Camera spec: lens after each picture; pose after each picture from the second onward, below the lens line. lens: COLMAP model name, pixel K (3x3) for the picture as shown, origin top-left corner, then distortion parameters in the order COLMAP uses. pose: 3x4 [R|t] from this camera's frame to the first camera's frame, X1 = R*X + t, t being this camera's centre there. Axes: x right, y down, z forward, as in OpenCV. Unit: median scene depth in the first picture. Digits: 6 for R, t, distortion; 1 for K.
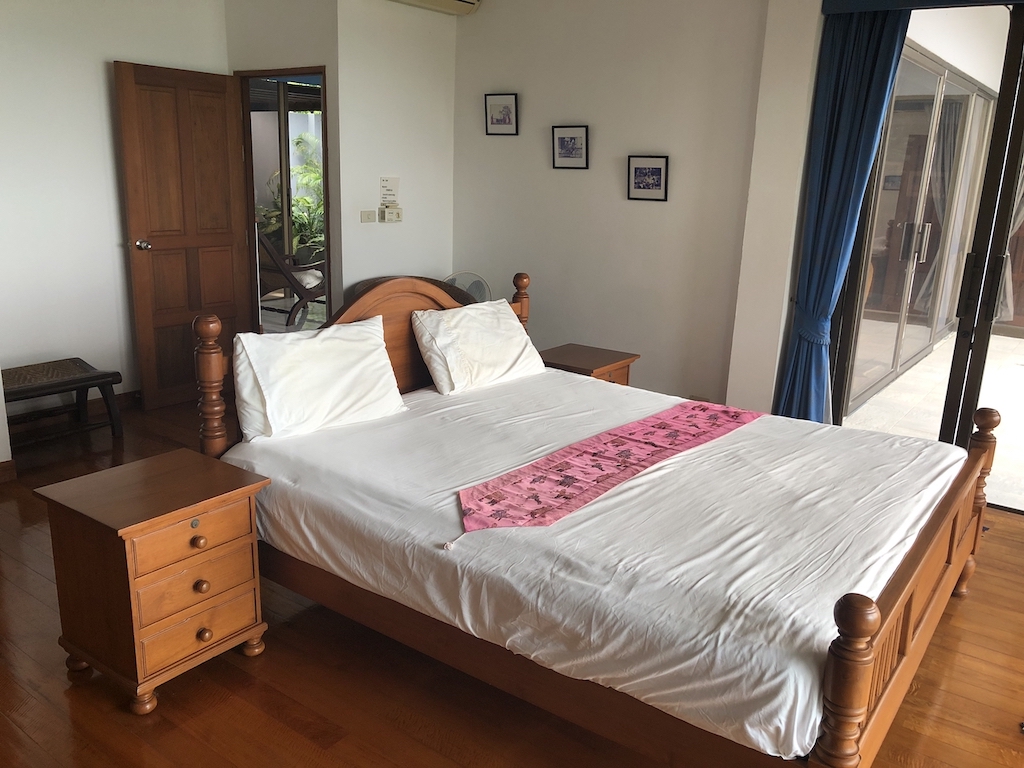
lens RADIAL K [[840.0, 0, 514.0], [0, 840.0, 383.5], [0, 0, 1]] dist [0.031325, -0.014010]
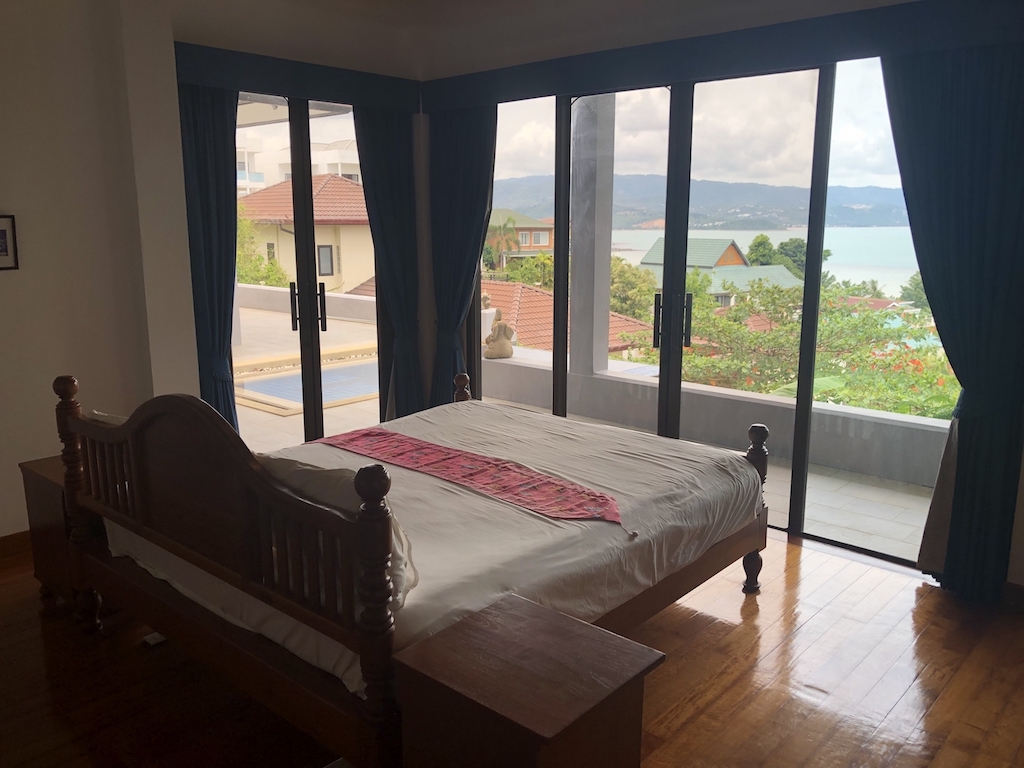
lens RADIAL K [[840.0, 0, 514.0], [0, 840.0, 383.5], [0, 0, 1]] dist [0.031325, -0.014010]
pose [[0.107410, -0.232098, 0.966744, -1.121580], [0.258183, 0.945522, 0.198318, -0.283310], [-0.960107, 0.228295, 0.161482, 0.806543]]
